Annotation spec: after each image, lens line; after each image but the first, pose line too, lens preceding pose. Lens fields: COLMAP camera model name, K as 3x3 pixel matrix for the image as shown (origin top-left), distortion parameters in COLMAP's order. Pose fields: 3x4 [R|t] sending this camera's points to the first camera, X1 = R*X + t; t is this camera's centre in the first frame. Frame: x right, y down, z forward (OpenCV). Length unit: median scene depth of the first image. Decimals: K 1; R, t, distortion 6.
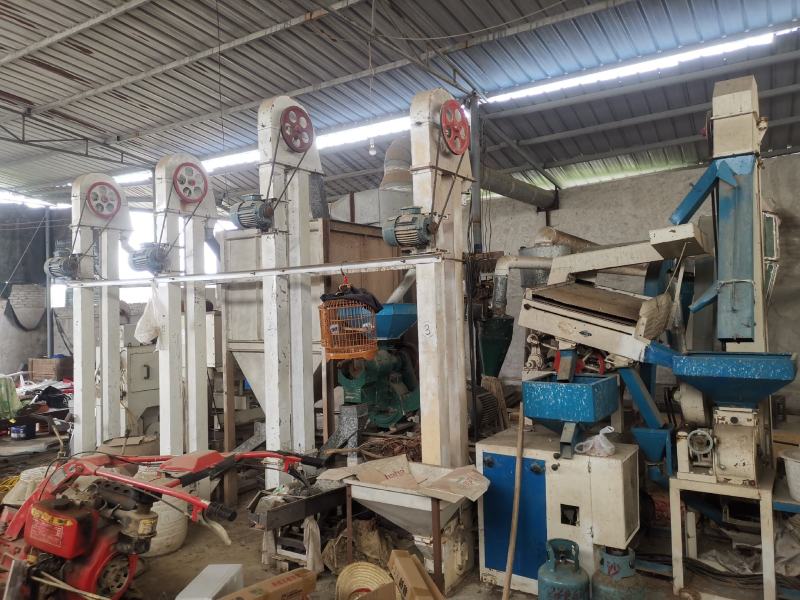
lens RADIAL K [[615.8, 0, 397.7], [0, 615.8, 299.2], [0, 0, 1]] dist [0.050830, -0.035329]
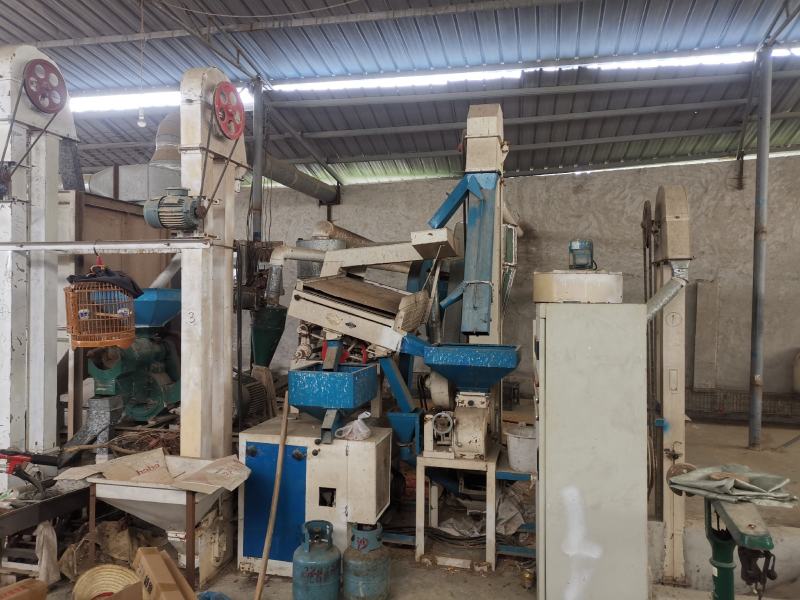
lens RADIAL K [[615.8, 0, 397.6], [0, 615.8, 300.4], [0, 0, 1]] dist [0.050830, -0.035329]
pose [[0.940213, 0.036640, 0.338609, 0.018986], [-0.042544, 0.999044, 0.010029, -0.000407], [-0.337918, -0.023835, 0.940874, -0.014939]]
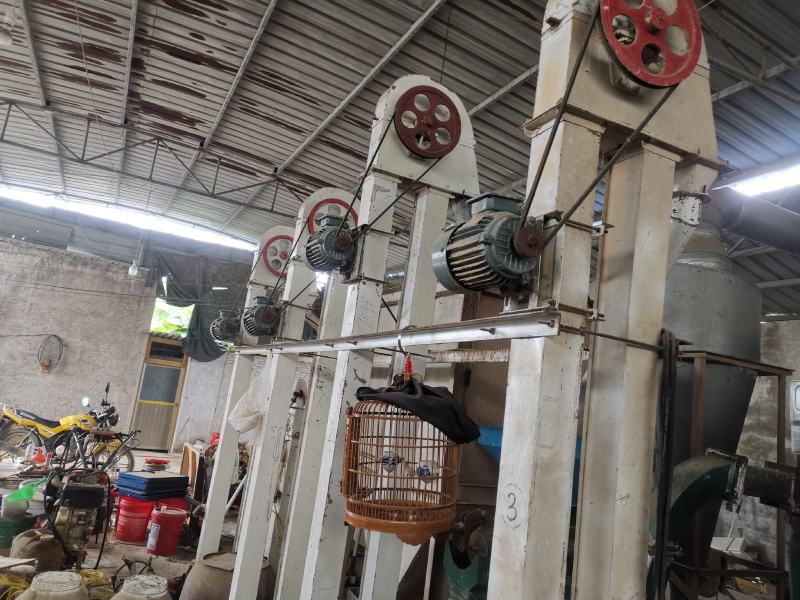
lens RADIAL K [[615.8, 0, 402.1], [0, 615.8, 299.6], [0, 0, 1]] dist [0.050830, -0.035329]
pose [[0.835681, 0.055715, -0.546382, 0.167714], [-0.156566, 0.977728, -0.139766, -0.010749], [0.526426, 0.202345, 0.825792, 0.524071]]
